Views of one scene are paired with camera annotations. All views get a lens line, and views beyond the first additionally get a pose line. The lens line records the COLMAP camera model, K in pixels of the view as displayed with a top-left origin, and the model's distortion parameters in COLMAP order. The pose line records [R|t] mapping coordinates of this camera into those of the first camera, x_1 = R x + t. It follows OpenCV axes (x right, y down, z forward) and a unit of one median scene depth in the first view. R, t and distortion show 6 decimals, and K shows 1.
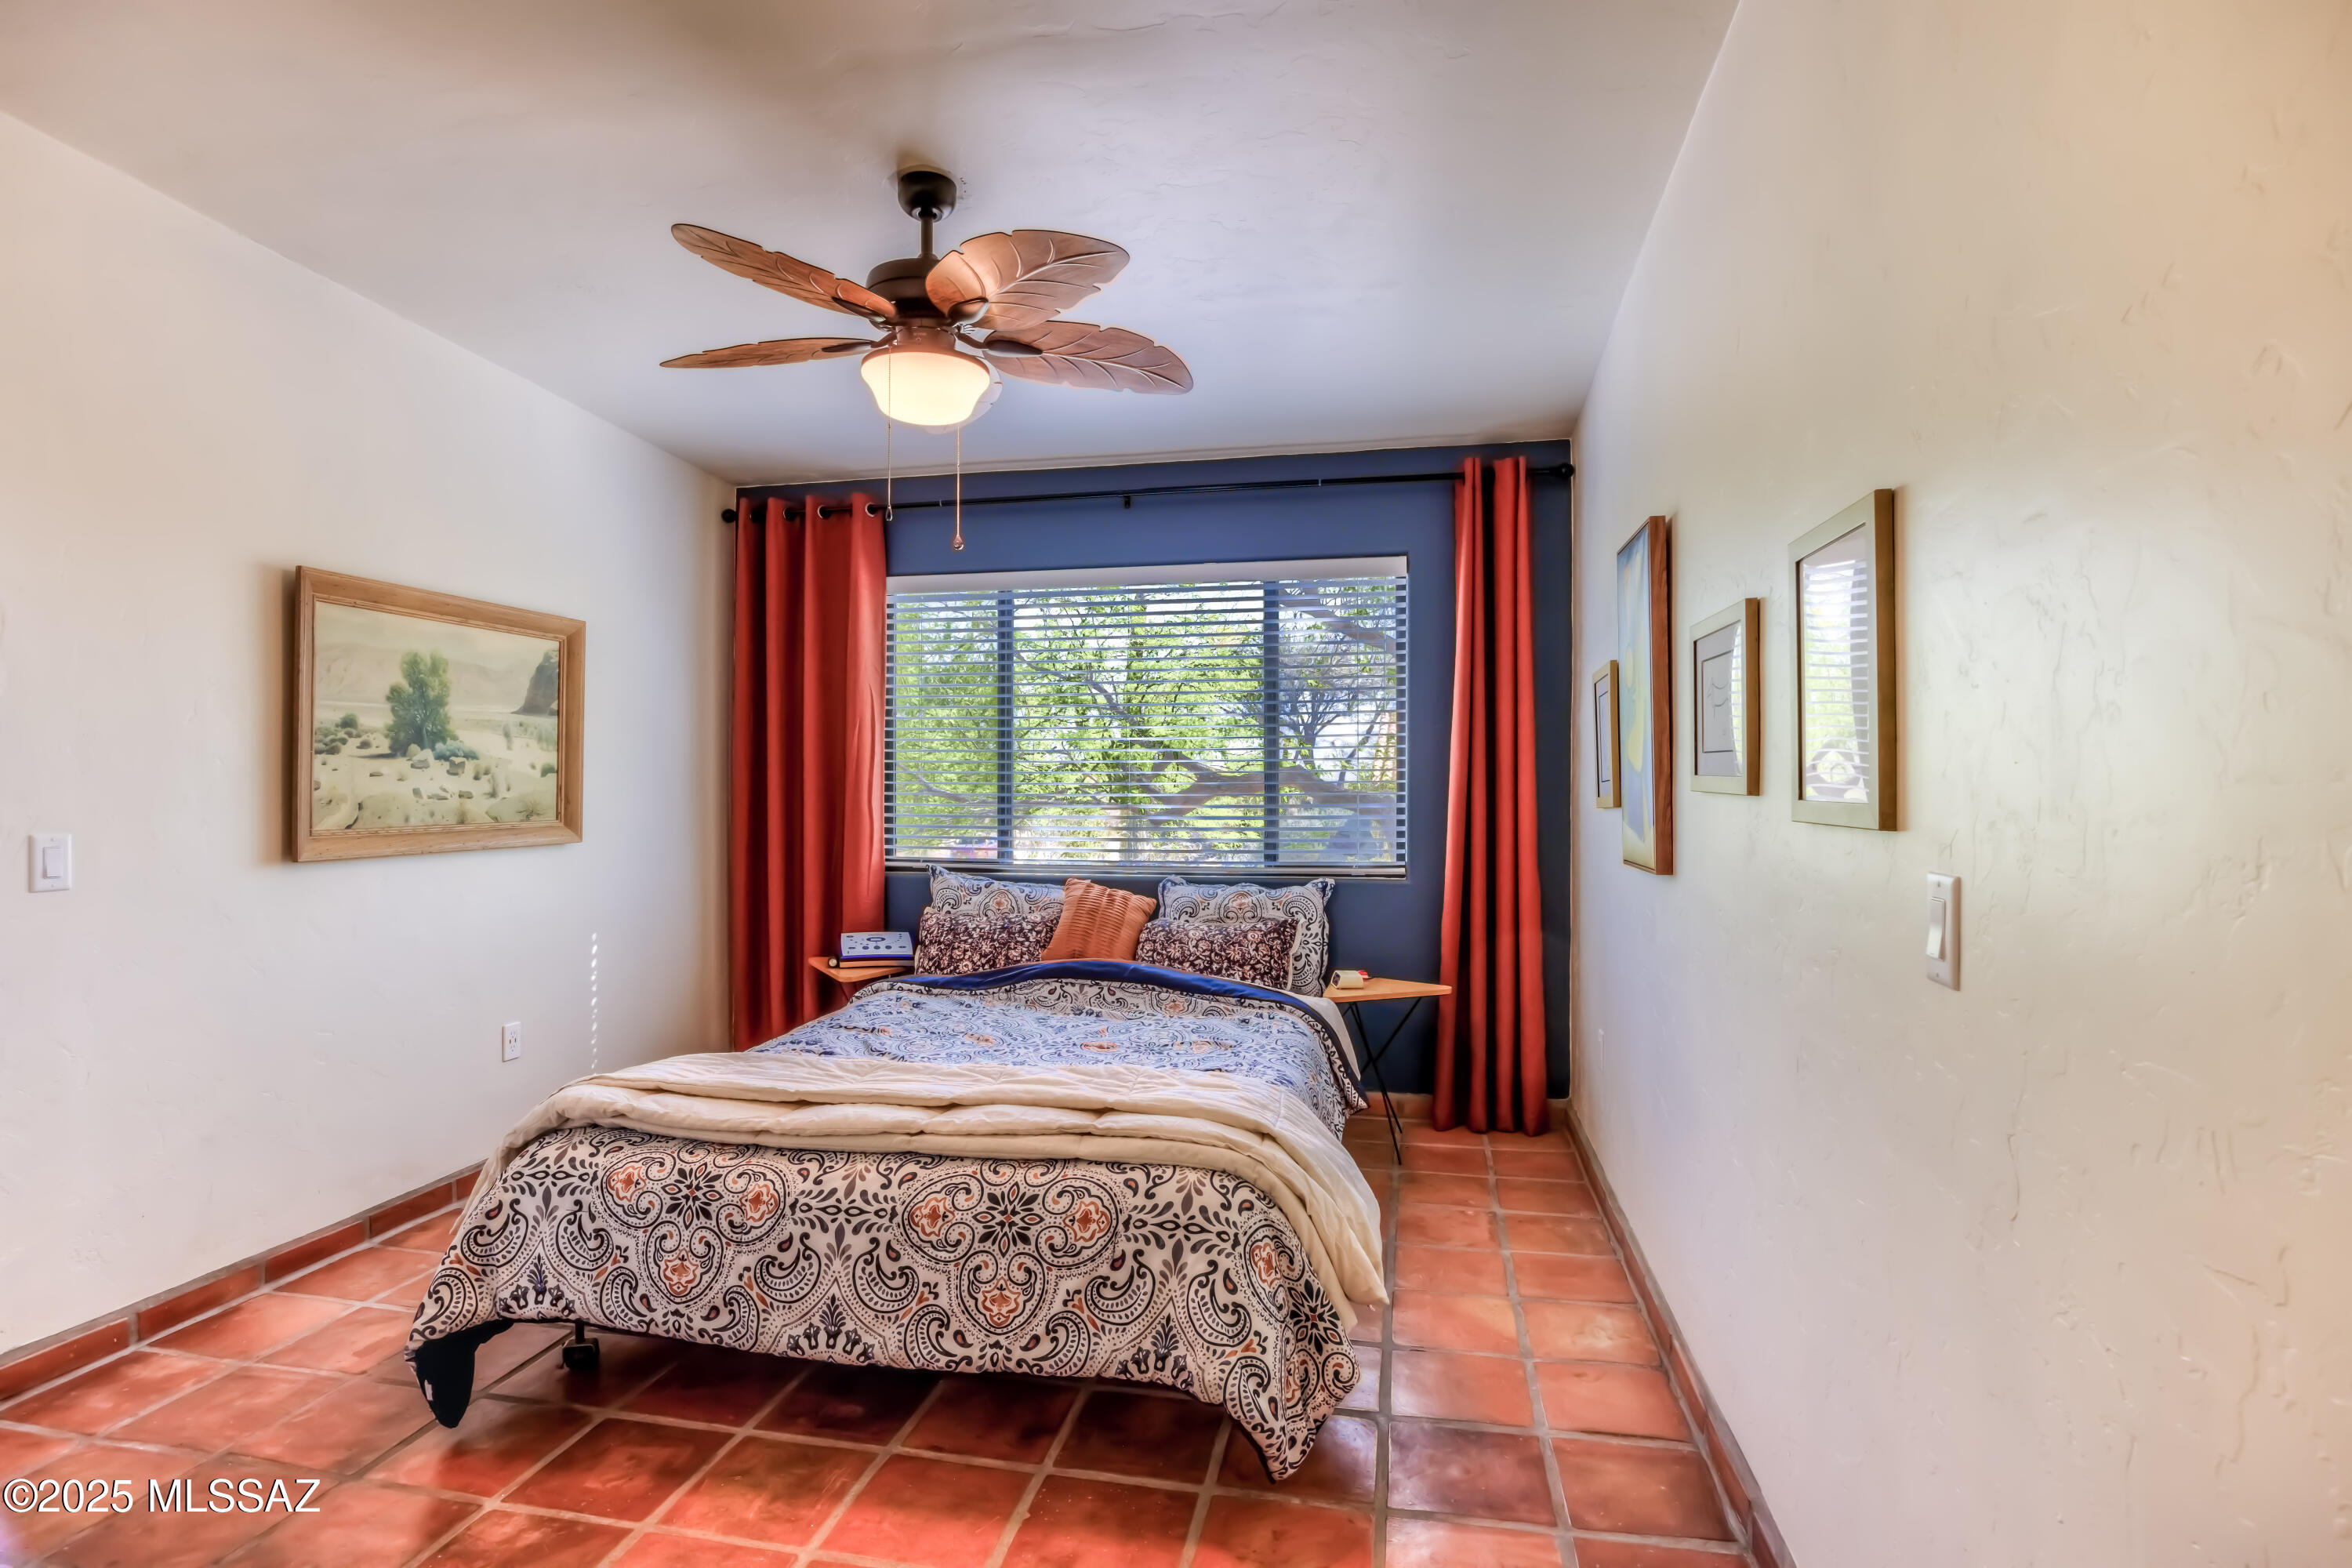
lens RADIAL K [[1174.4, 0, 1183.6], [0, 1174.4, 785.1], [0, 0, 1]] dist [-0.025271, -0.000453]
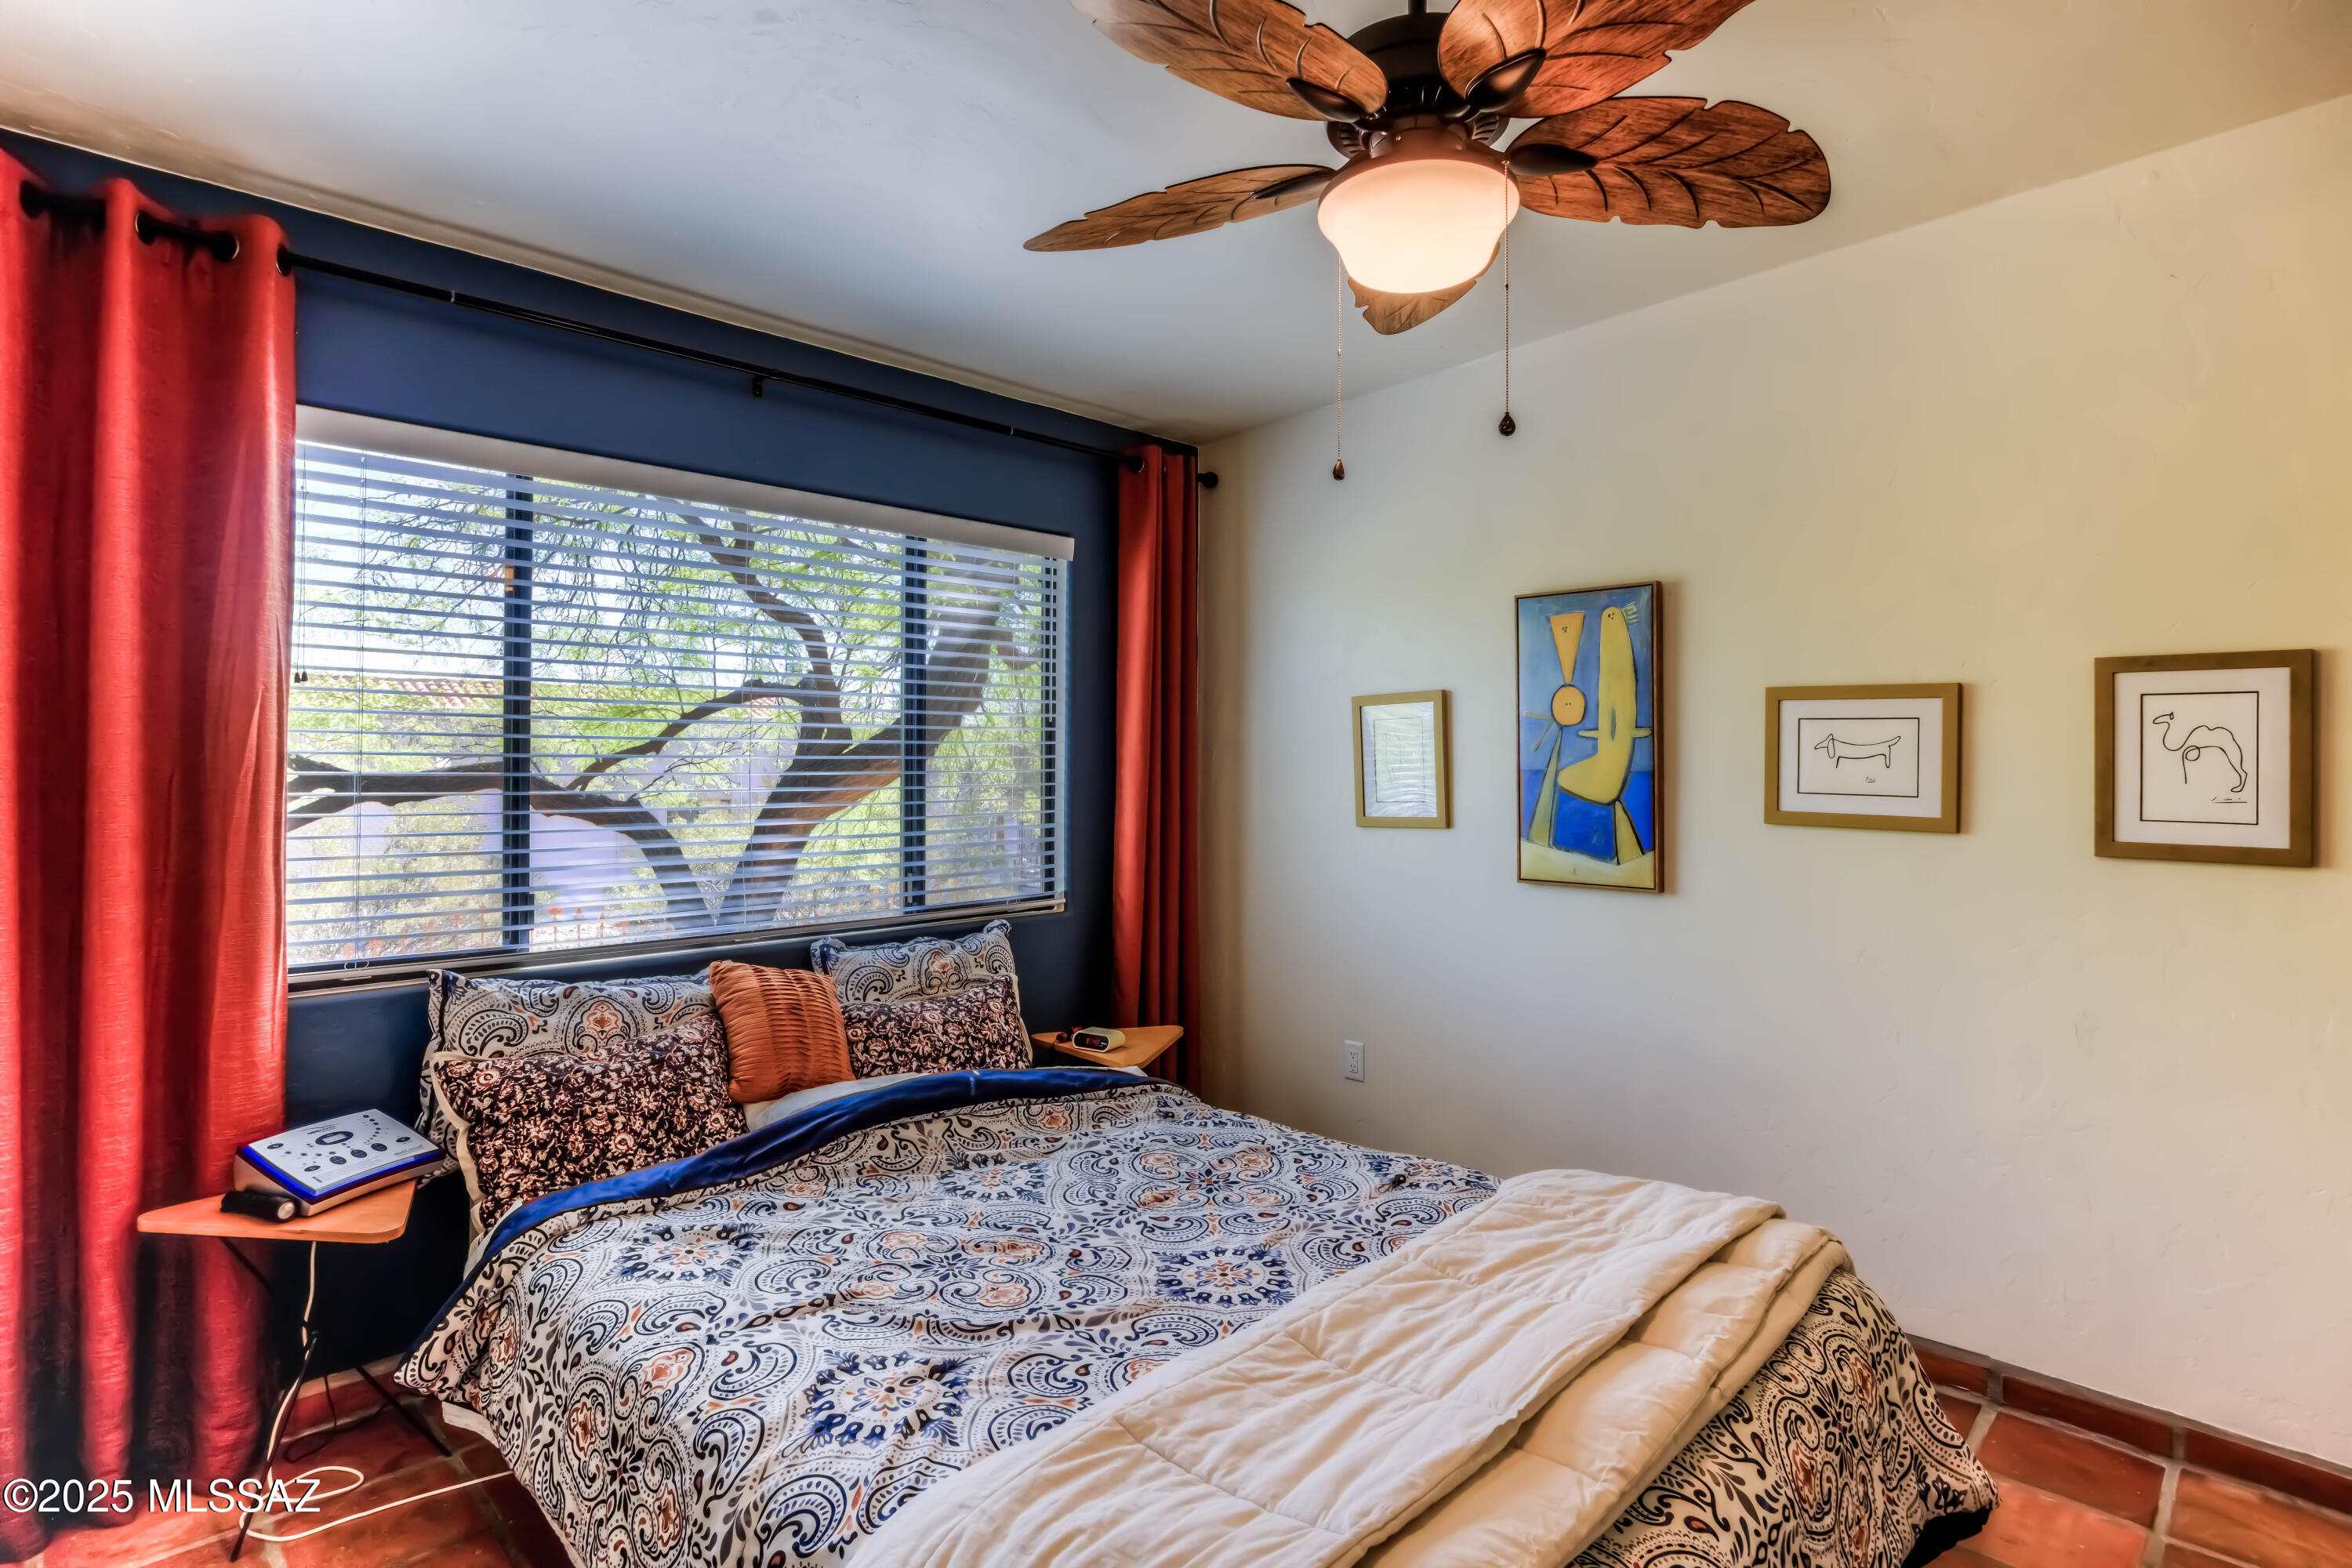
lens RADIAL K [[1174.4, 0, 1182.1], [0, 1174.4, 765.2], [0, 0, 1]] dist [-0.025271, -0.000453]
pose [[0.560835, 0.004724, 0.827914, -0.484103], [-0.002673, 0.999989, -0.003895, -0.025023], [-0.827923, -0.000029, 0.560841, 0.449295]]
